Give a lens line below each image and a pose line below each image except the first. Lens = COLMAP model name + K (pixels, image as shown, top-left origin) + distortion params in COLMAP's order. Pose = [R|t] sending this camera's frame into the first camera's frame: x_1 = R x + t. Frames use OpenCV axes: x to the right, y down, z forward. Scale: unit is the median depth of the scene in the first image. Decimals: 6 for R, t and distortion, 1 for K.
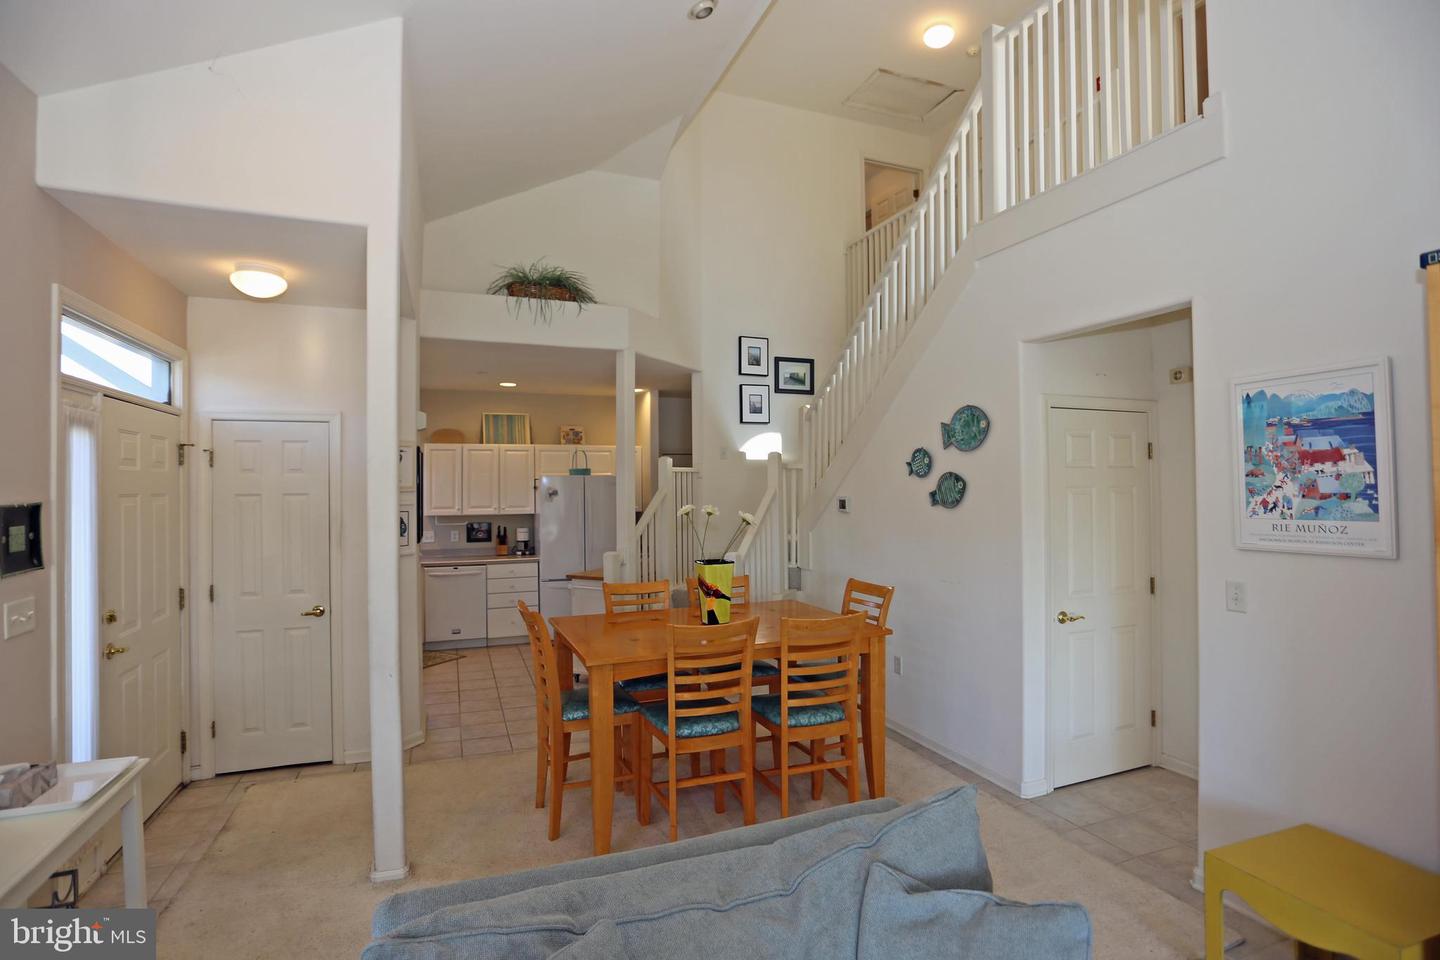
lens RADIAL K [[707.4, 0, 716.9], [0, 707.4, 478.2], [0, 0, 1]] dist [-0.074146, 0.028370]
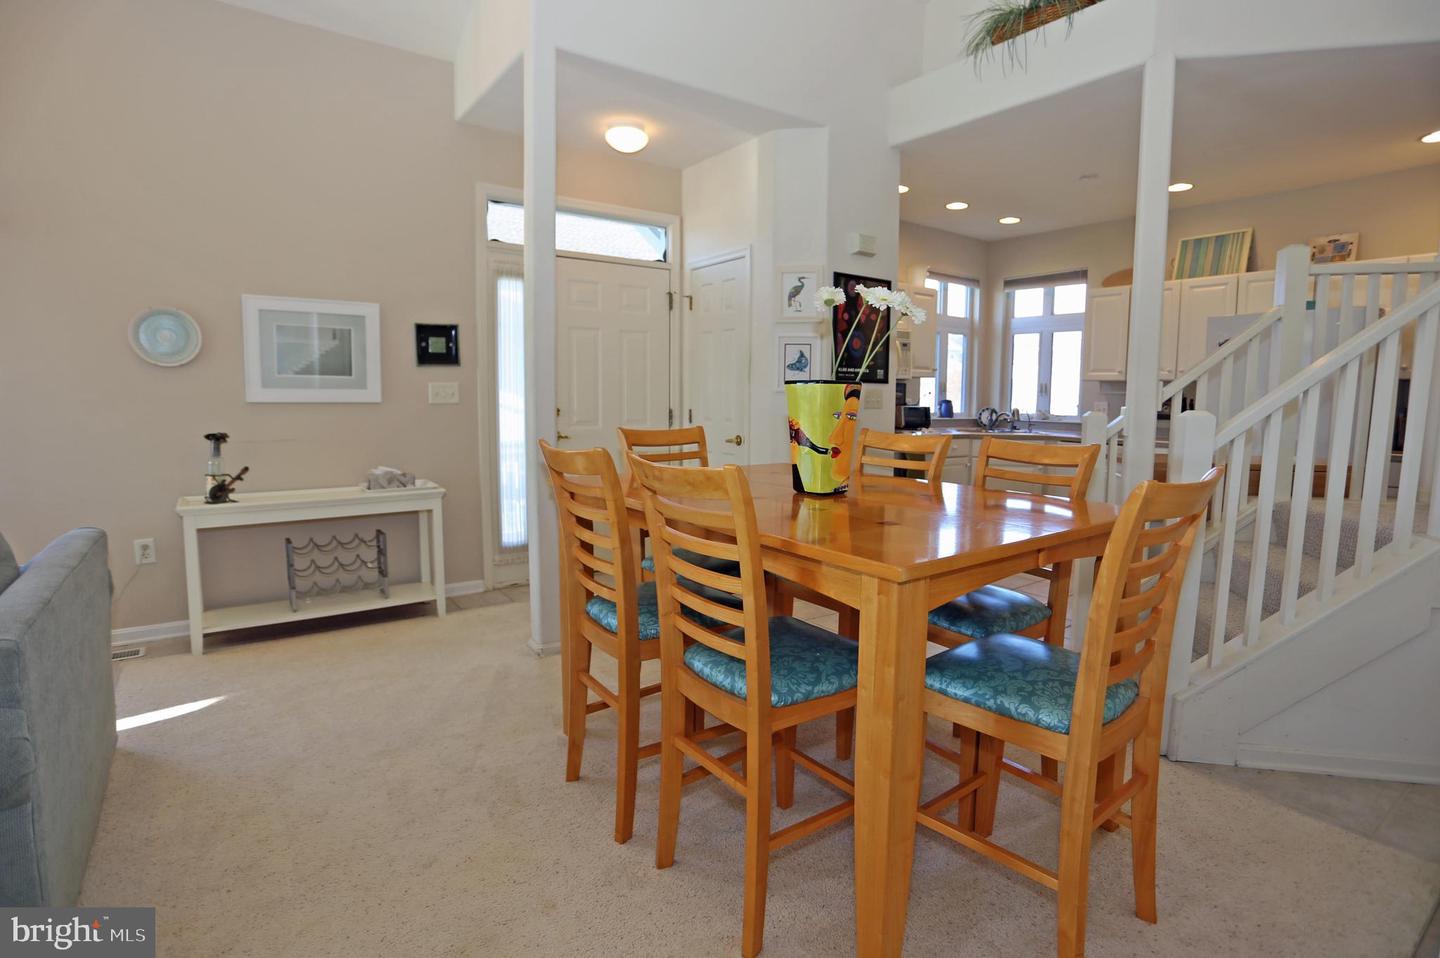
lens RADIAL K [[707.4, 0, 725.3], [0, 707.4, 471.8], [0, 0, 1]] dist [-0.074146, 0.028370]
pose [[0.254860, 0.116047, -0.959989, 0.431150], [0.002021, 0.992707, 0.120539, 0.101045], [0.966976, -0.032661, 0.252767, 0.648829]]
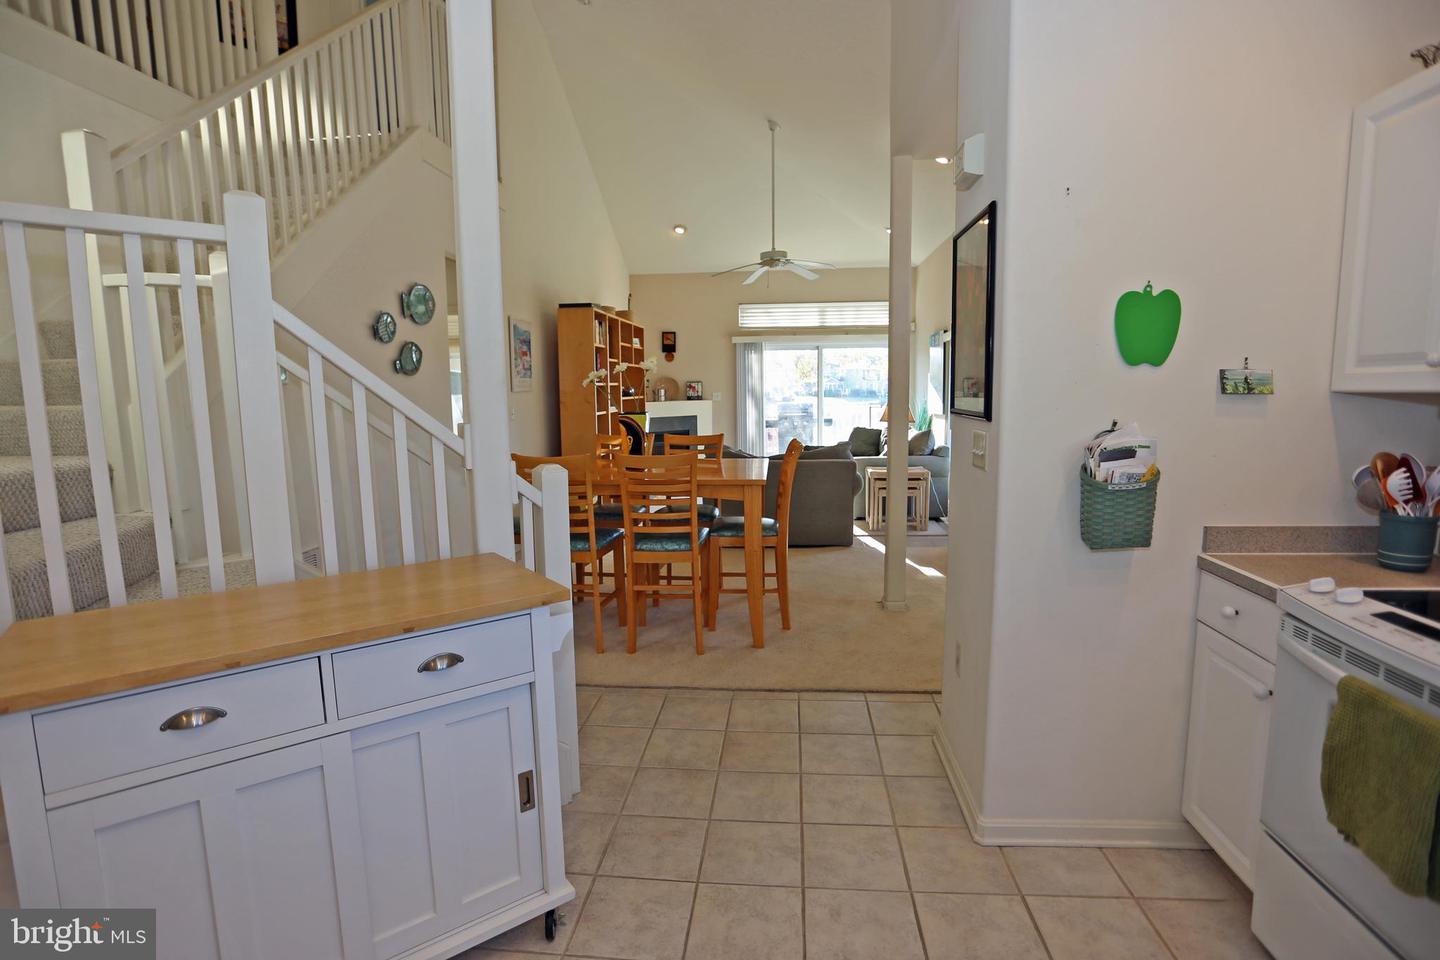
lens RADIAL K [[707.4, 0, 732.8], [0, 707.4, 483.8], [0, 0, 1]] dist [-0.074146, 0.028370]
pose [[-0.902537, -0.036869, 0.429031, -0.522918], [0.016076, 0.992748, 0.119131, 0.080842], [-0.430313, 0.114417, -0.895399, 1.619282]]
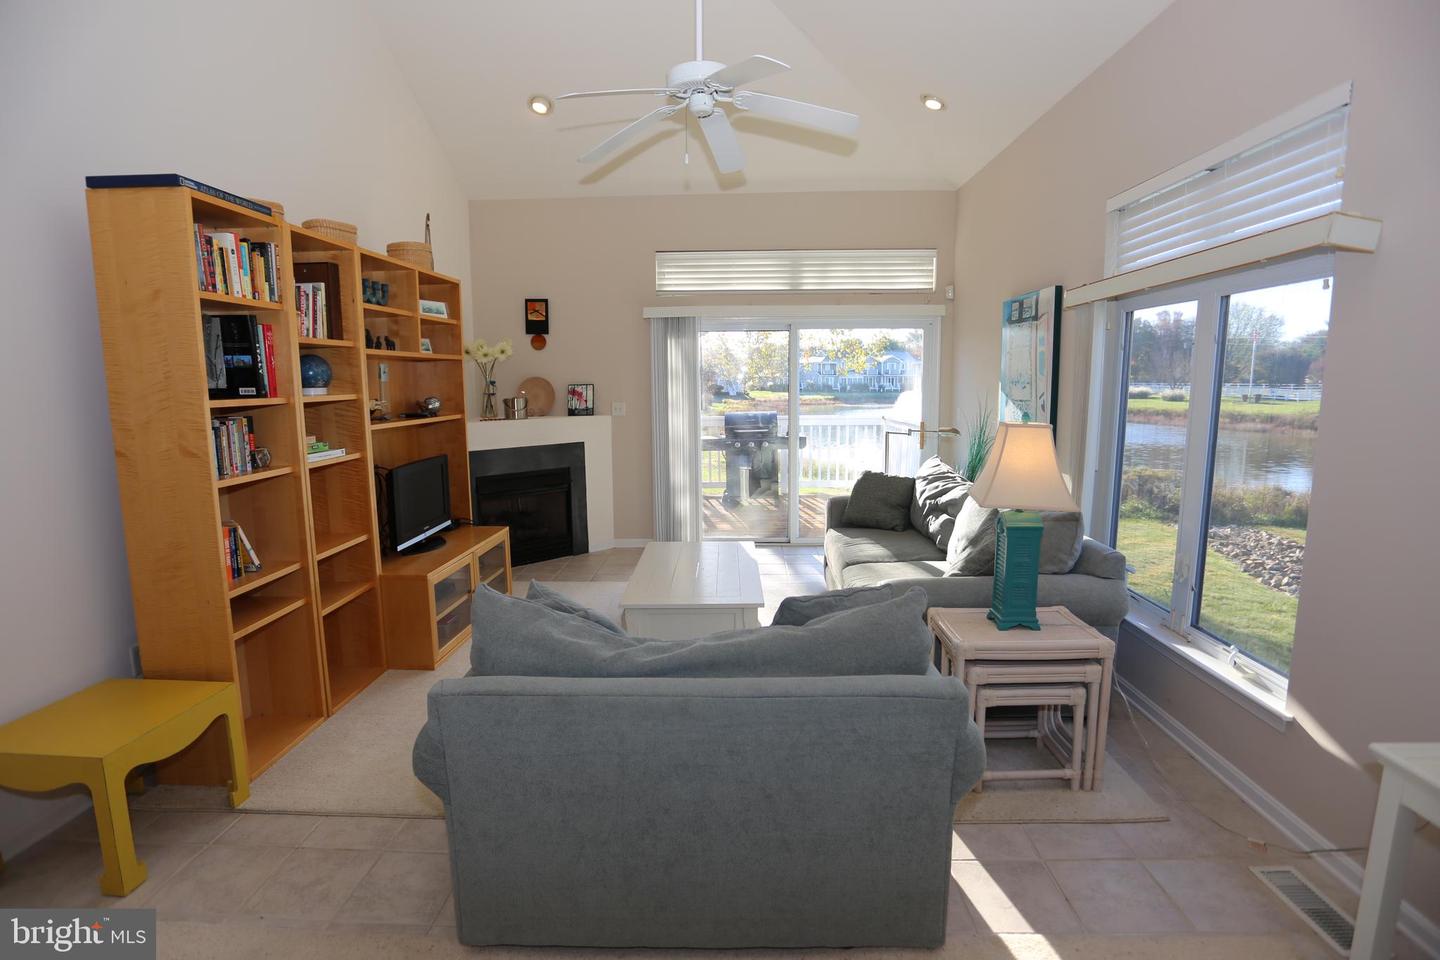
lens RADIAL K [[707.4, 0, 726.5], [0, 707.4, 473.6], [0, 0, 1]] dist [-0.074146, 0.028370]
pose [[-0.924735, -0.032832, 0.379192, -0.179335], [0.011563, 0.993389, 0.114211, 0.041772], [-0.380435, 0.109999, -0.918242, 0.709808]]
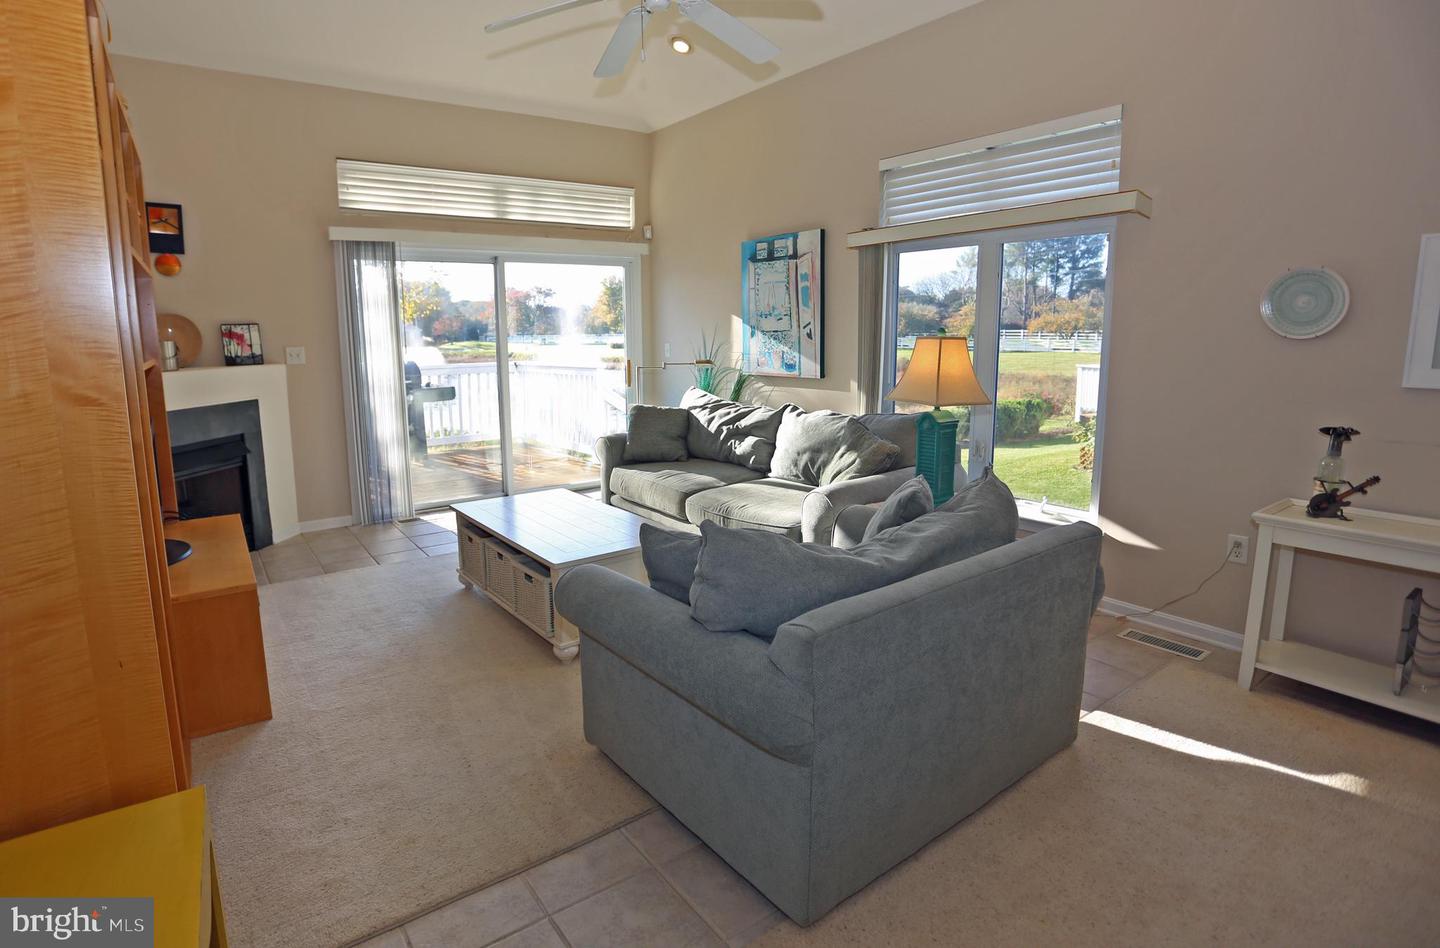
lens RADIAL K [[736.8, 0, 689.2], [0, 736.8, 444.9], [0, 0, 1]] dist [-0.053162, 0.009654]
pose [[-0.969424, 0.060096, -0.237920, 0.235601], [0.026393, 0.989459, 0.142386, 0.064878], [0.243969, 0.131753, -0.960792, 0.738018]]
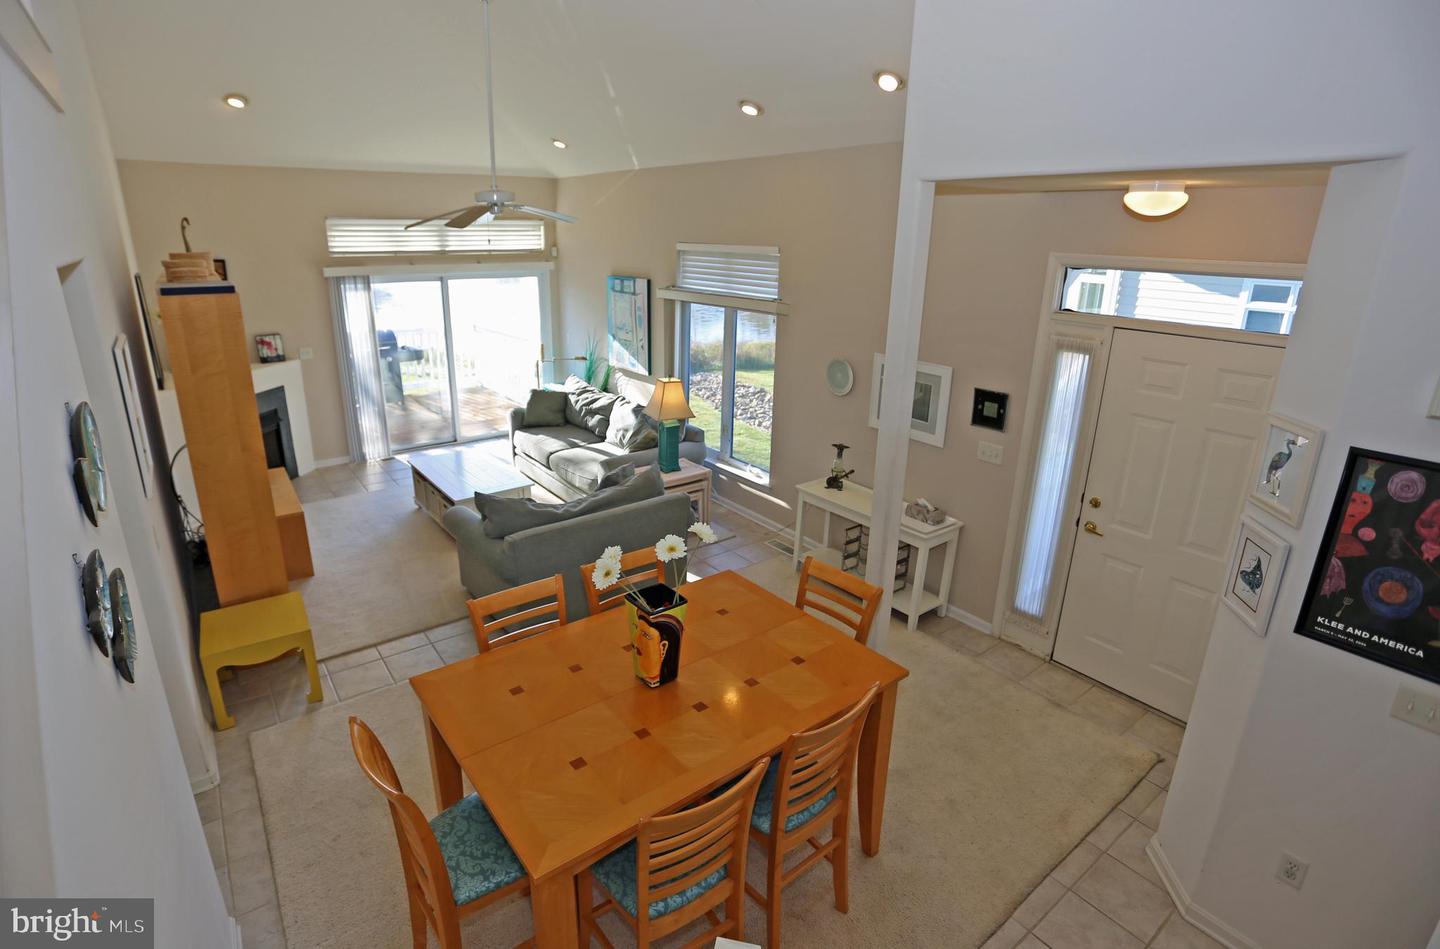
lens RADIAL K [[707.4, 0, 715.7], [0, 707.4, 463.9], [0, 0, 1]] dist [-0.074146, 0.028370]
pose [[-0.957904, 0.081566, -0.275259, 0.096954], [-0.005020, 0.953886, 0.300128, -0.170931], [0.287046, 0.288875, -0.913321, 1.322537]]
